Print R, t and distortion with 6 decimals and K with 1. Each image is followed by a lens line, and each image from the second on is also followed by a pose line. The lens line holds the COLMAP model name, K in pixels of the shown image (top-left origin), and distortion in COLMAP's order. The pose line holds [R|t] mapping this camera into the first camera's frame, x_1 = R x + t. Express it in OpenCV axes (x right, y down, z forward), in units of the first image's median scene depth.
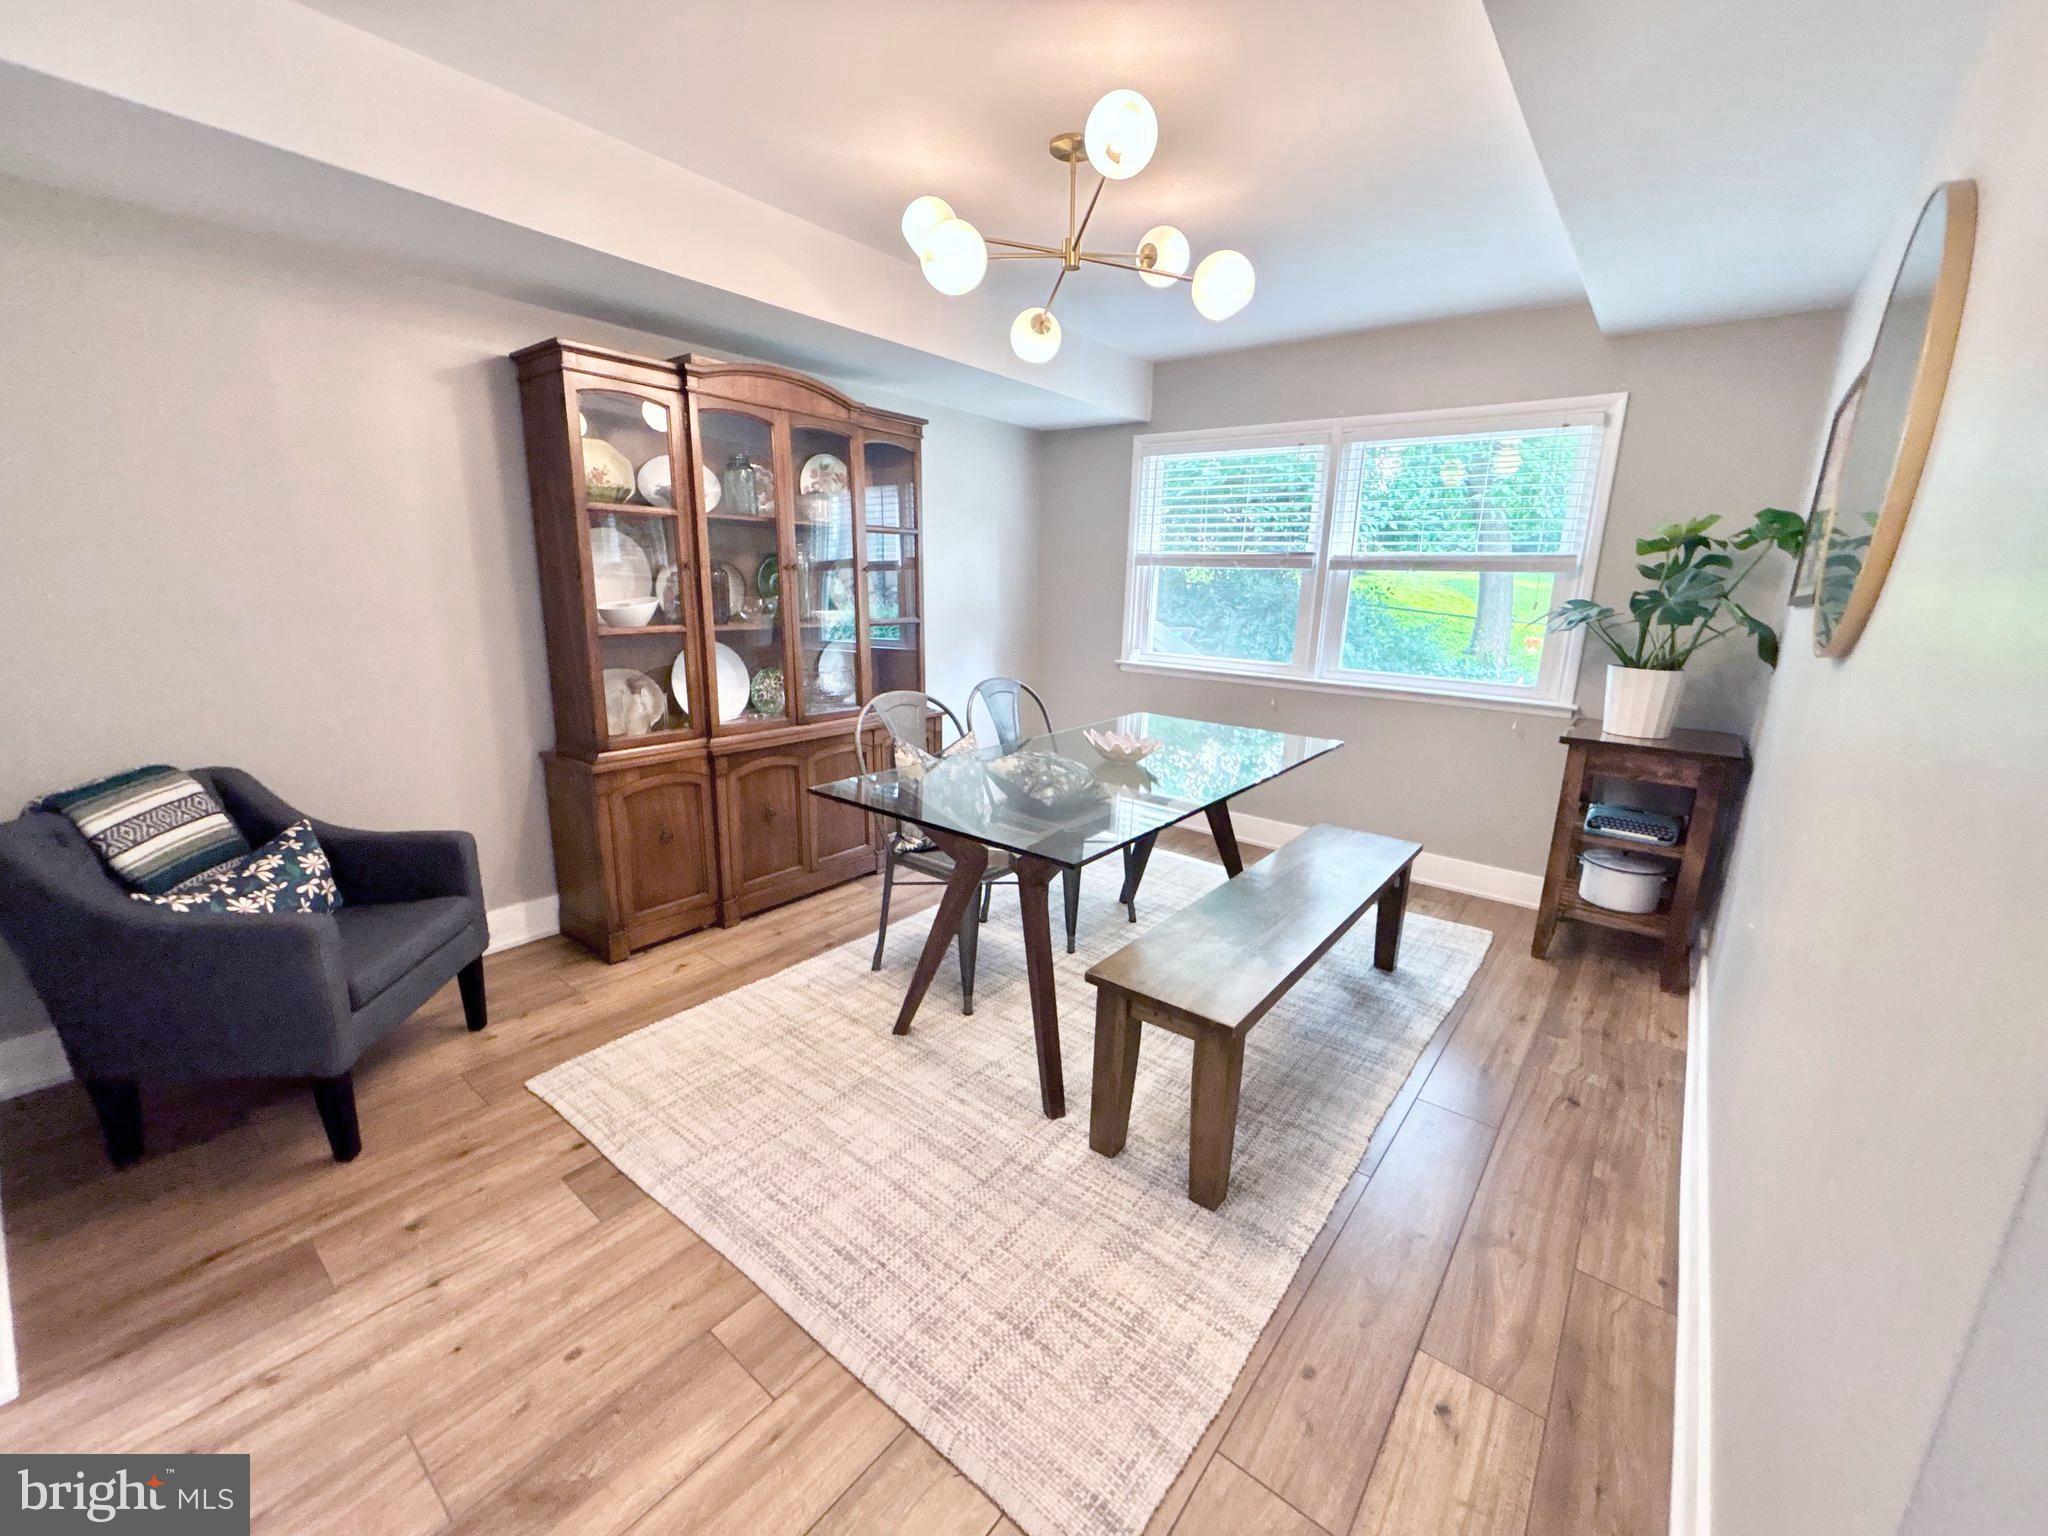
lens RADIAL K [[839.5, 0, 1016.7], [0, 839.5, 771.5], [0, 0, 1]] dist [-0.002060, -0.000420]
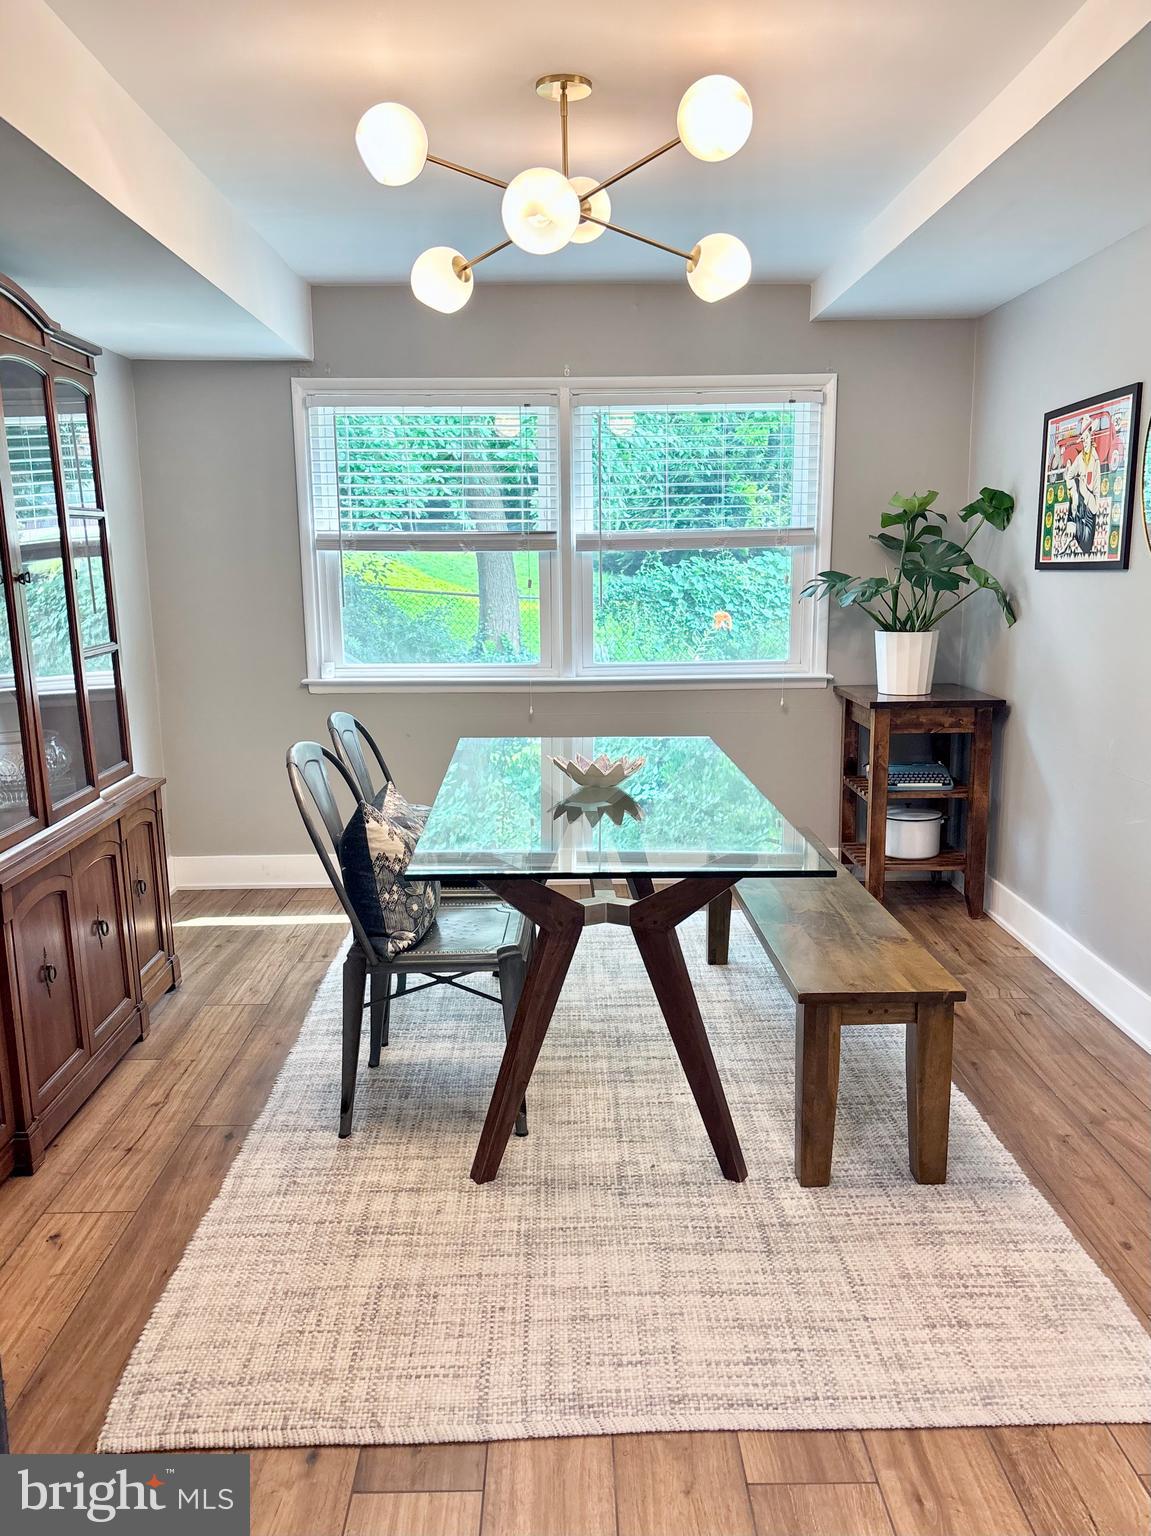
lens RADIAL K [[1233.7, 0, 578.4], [0, 1233.7, 787.9], [0, 0, 1]] dist [0.025425, -0.003923]
pose [[0.766018, -0.157214, 0.623298, -0.603165], [0.180439, 0.983236, 0.026245, -0.042800], [-0.616975, 0.092363, 0.781544, 0.033405]]
